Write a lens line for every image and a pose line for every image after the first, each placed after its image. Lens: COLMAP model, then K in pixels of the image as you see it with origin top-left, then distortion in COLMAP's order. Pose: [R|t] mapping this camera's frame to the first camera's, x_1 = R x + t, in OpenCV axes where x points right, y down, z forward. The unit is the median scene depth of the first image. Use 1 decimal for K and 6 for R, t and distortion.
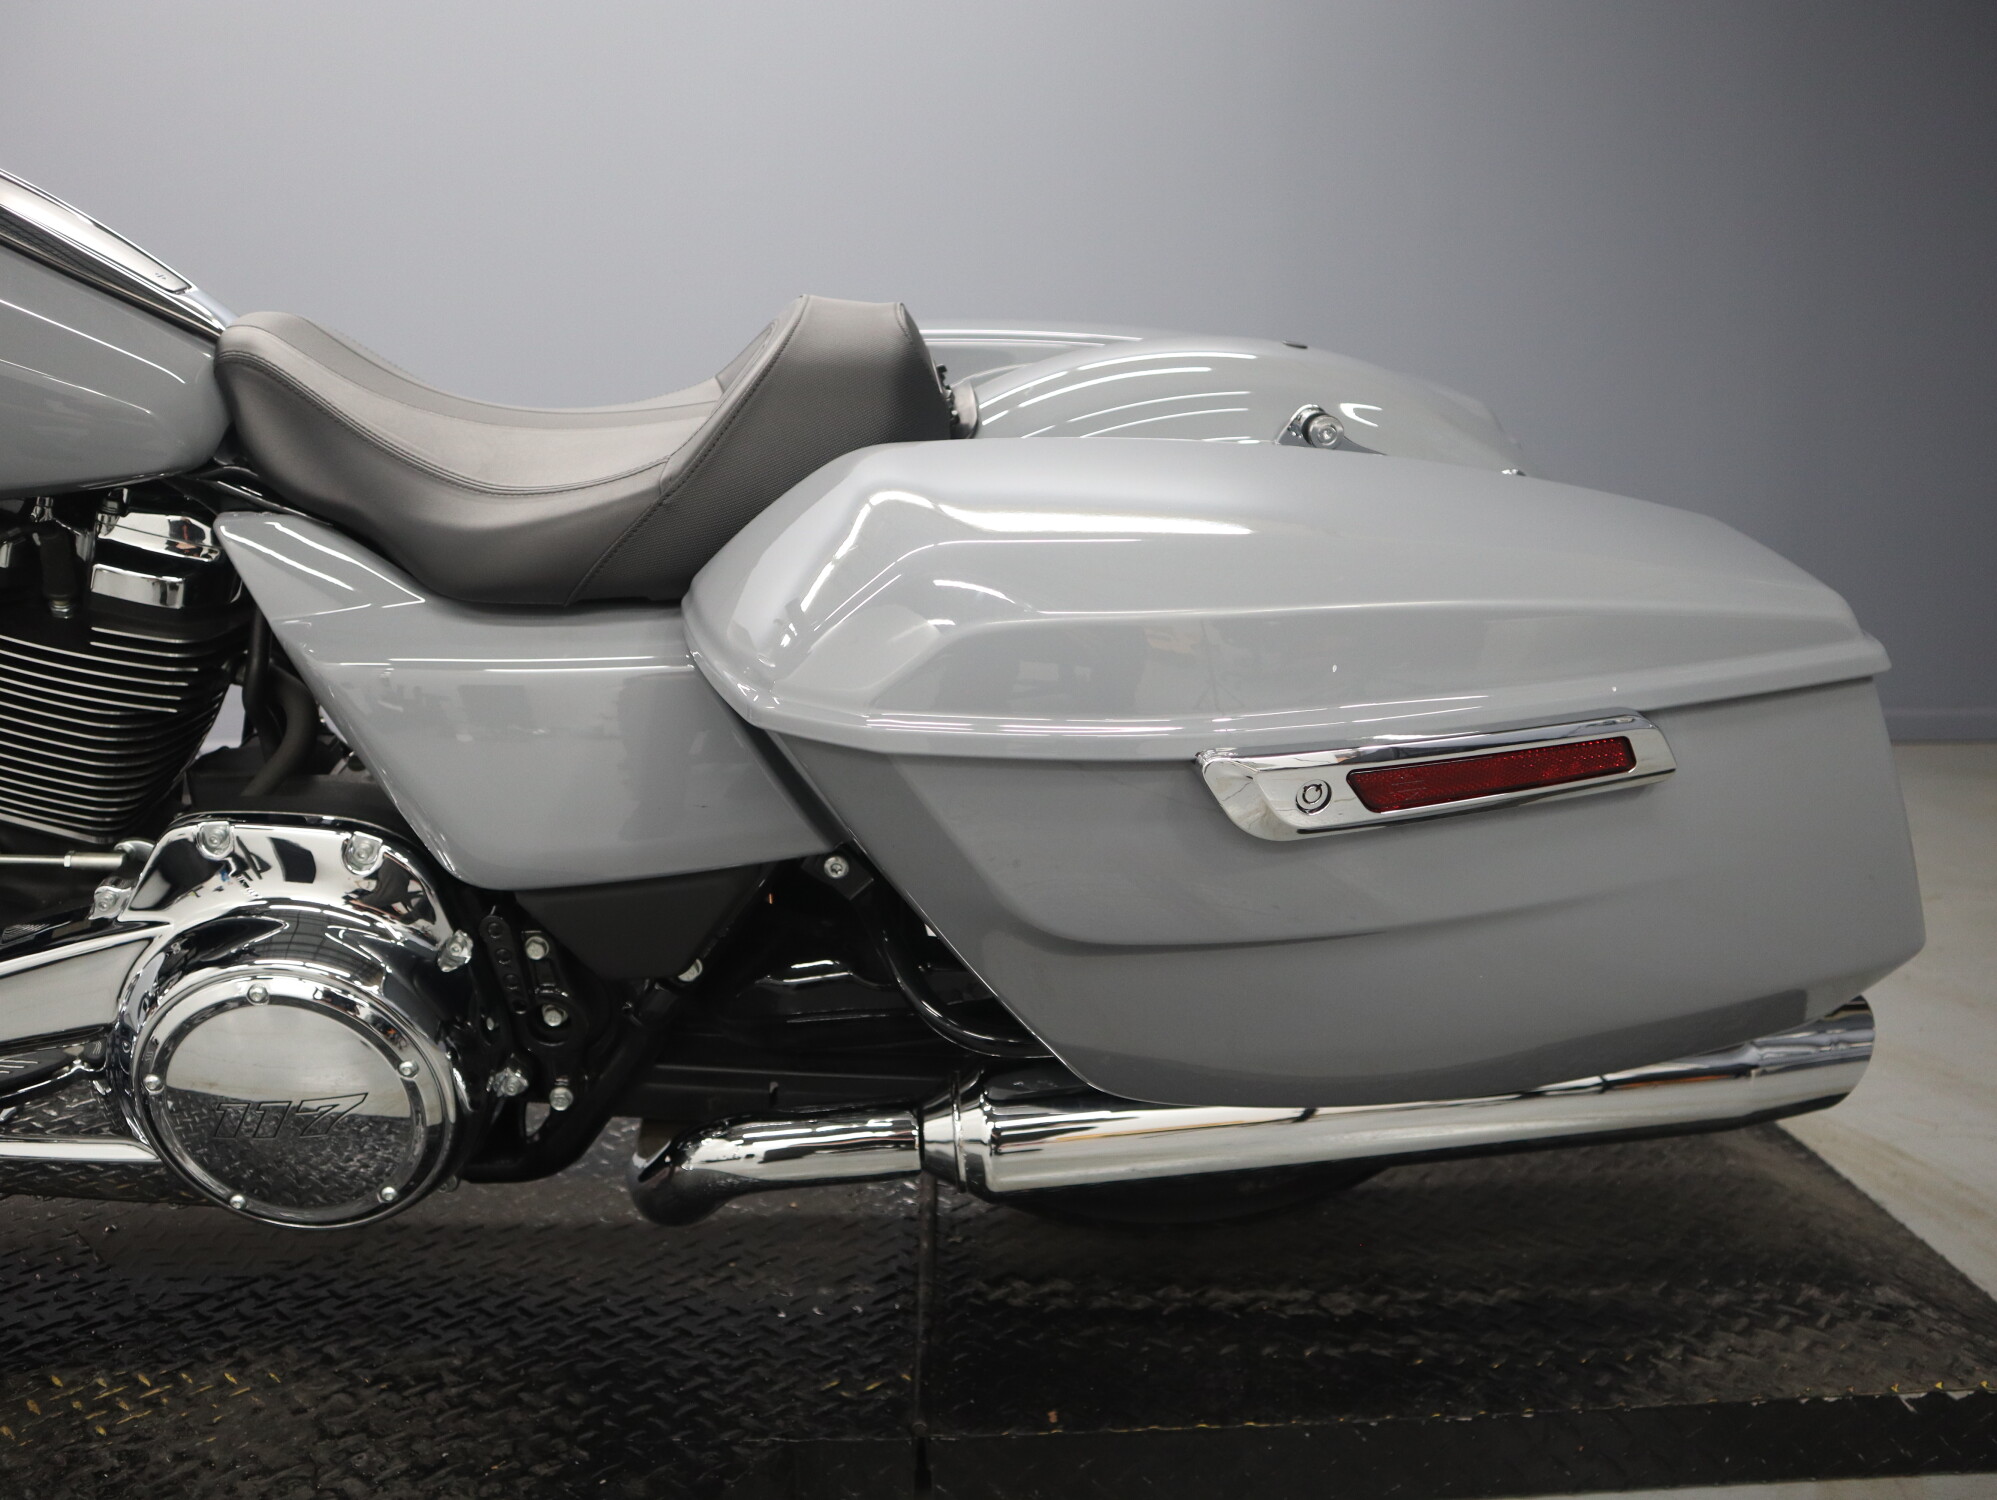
lens RADIAL K [[1551.8, 0, 979.2], [0, 1551.8, 742.9], [0, 0, 1]] dist [-0.119713, 0.075562]
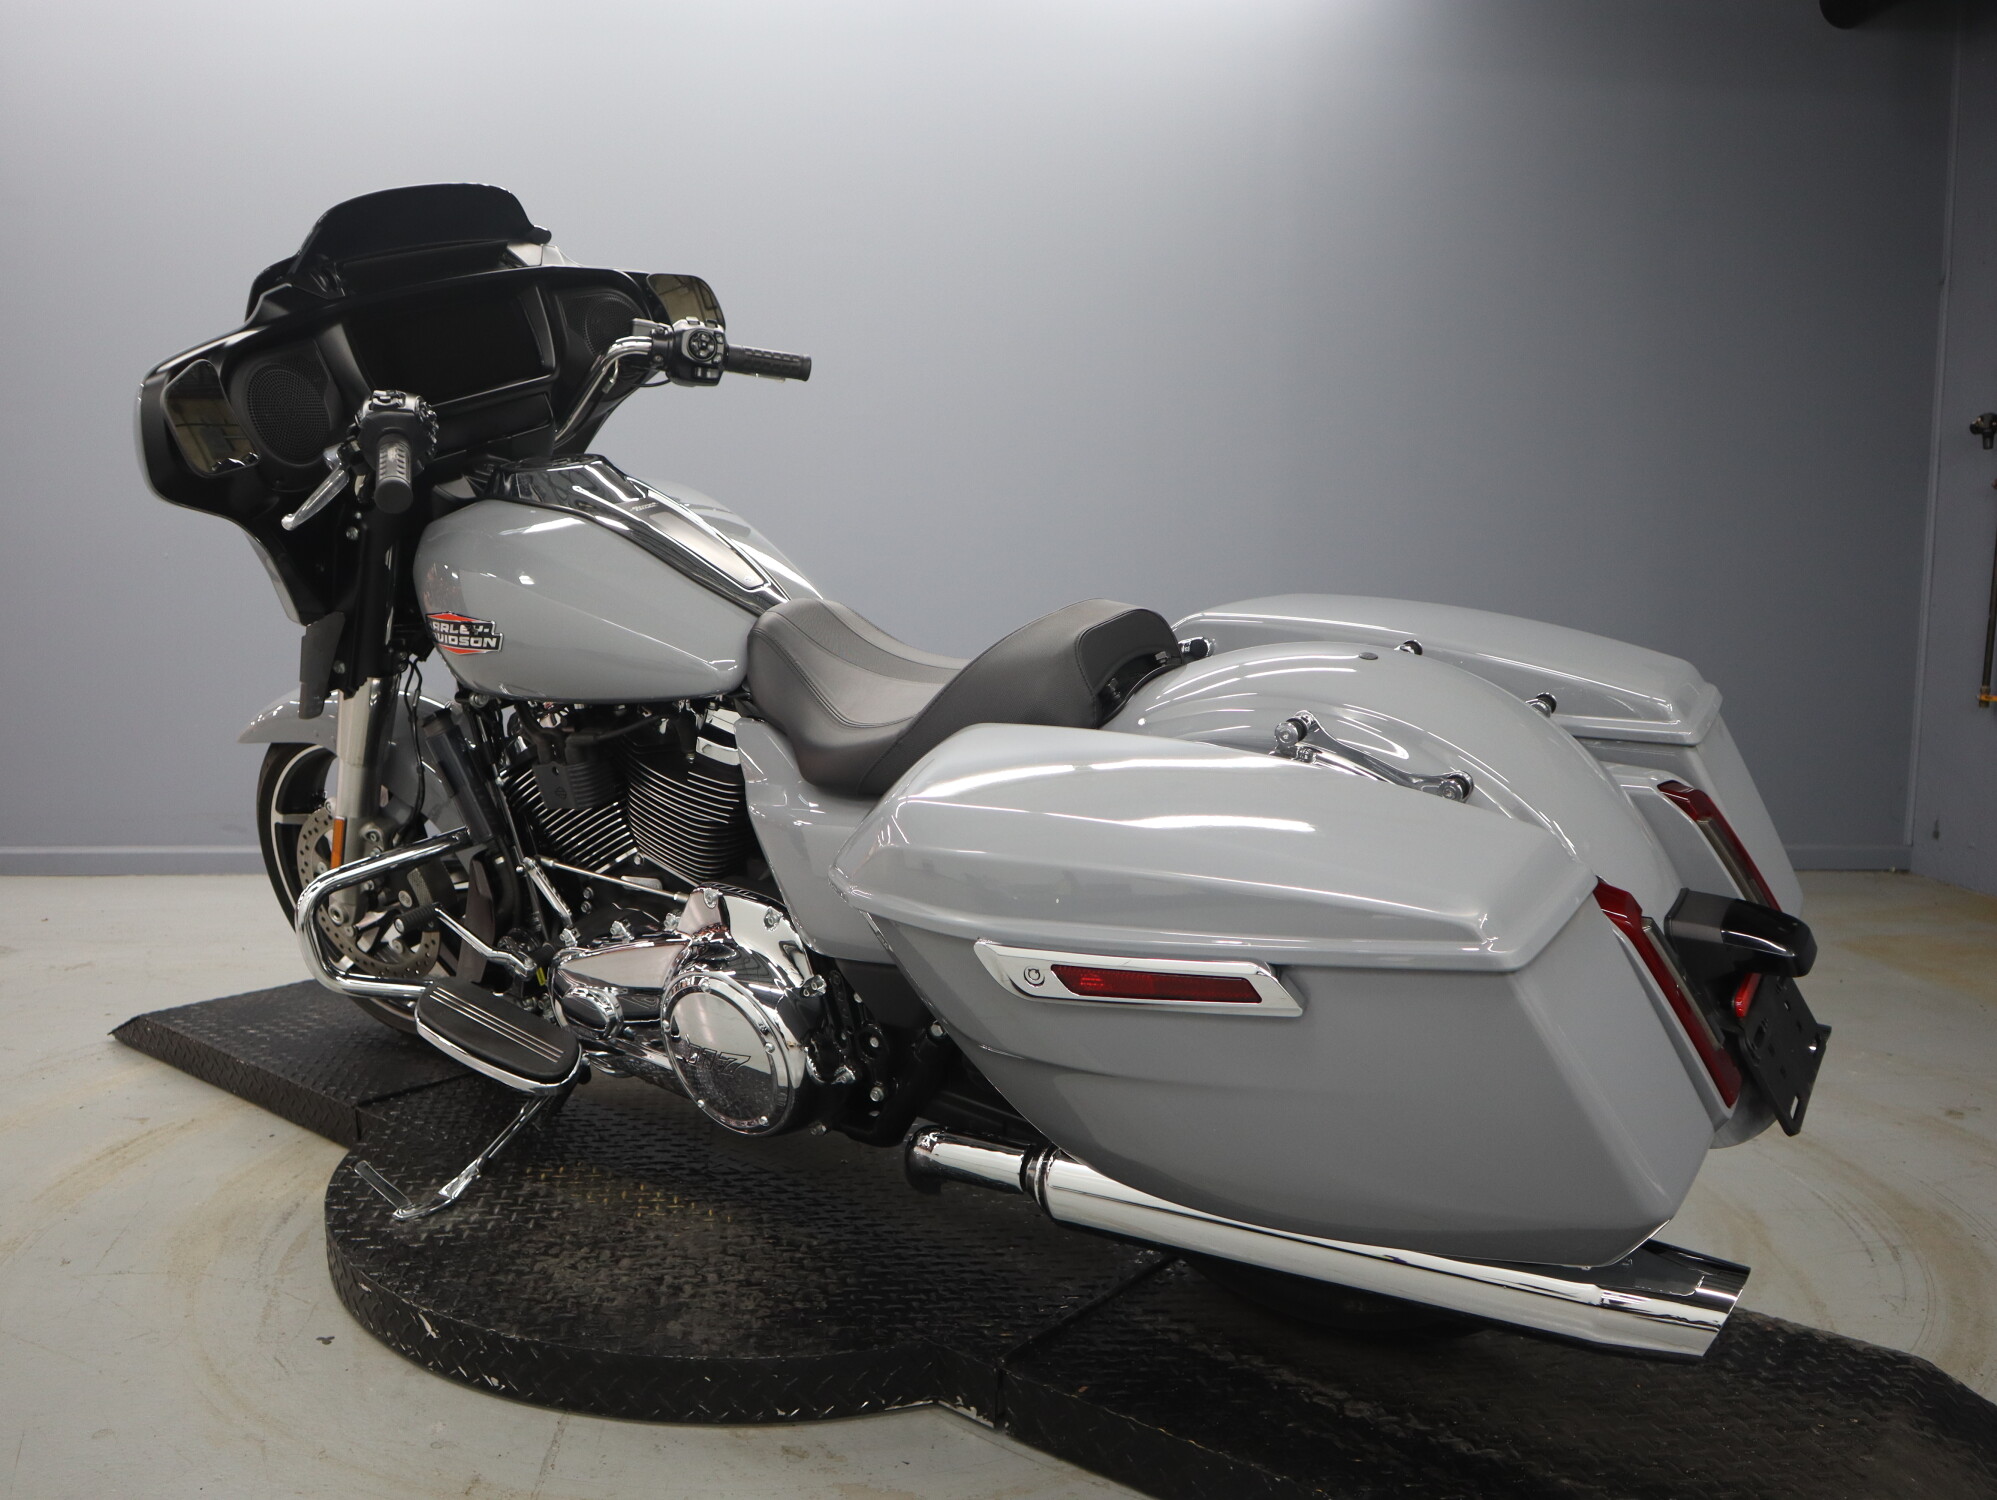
lens RADIAL K [[1551.8, 0, 984.9], [0, 1551.8, 749.4], [0, 0, 1]] dist [-0.119713, 0.075562]
pose [[0.779892, 0.100615, -0.617774, 0.822172], [-0.140395, 0.989966, -0.016004, -0.120656], [0.609965, 0.099214, 0.786193, -0.249547]]
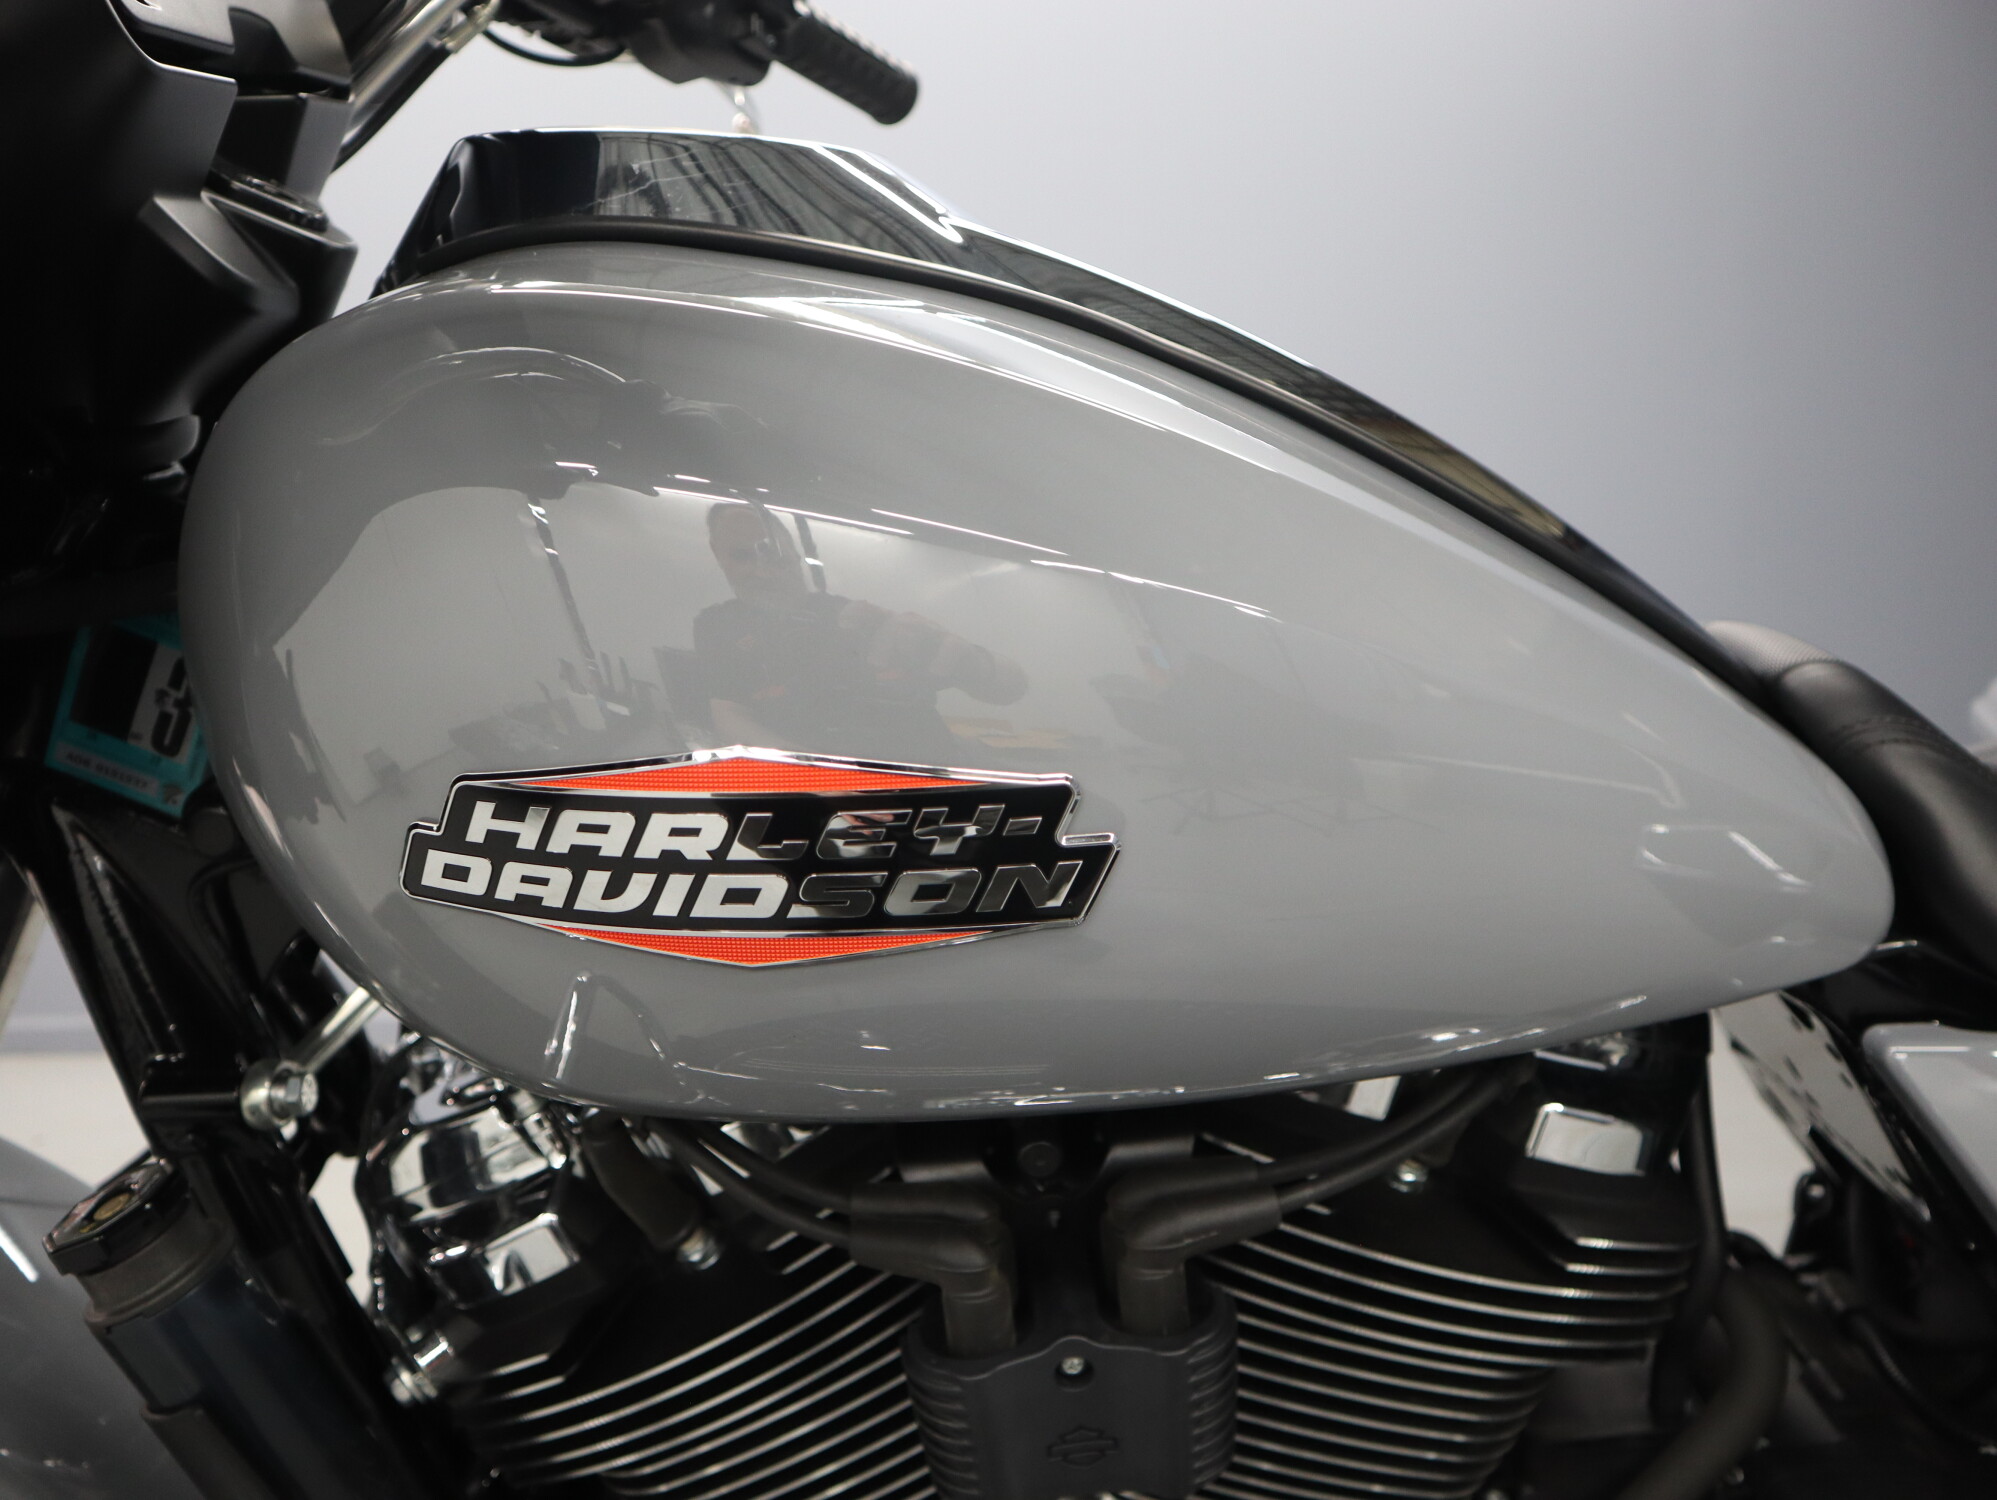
lens RADIAL K [[1551.8, 0, 989.6], [0, 1551.8, 754.5], [0, 0, 1]] dist [-0.119713, 0.075562]
pose [[0.999243, -0.014992, -0.035892, -0.752878], [0.011208, 0.994577, -0.103399, -0.186135], [0.037247, 0.102918, 0.993992, 0.444479]]
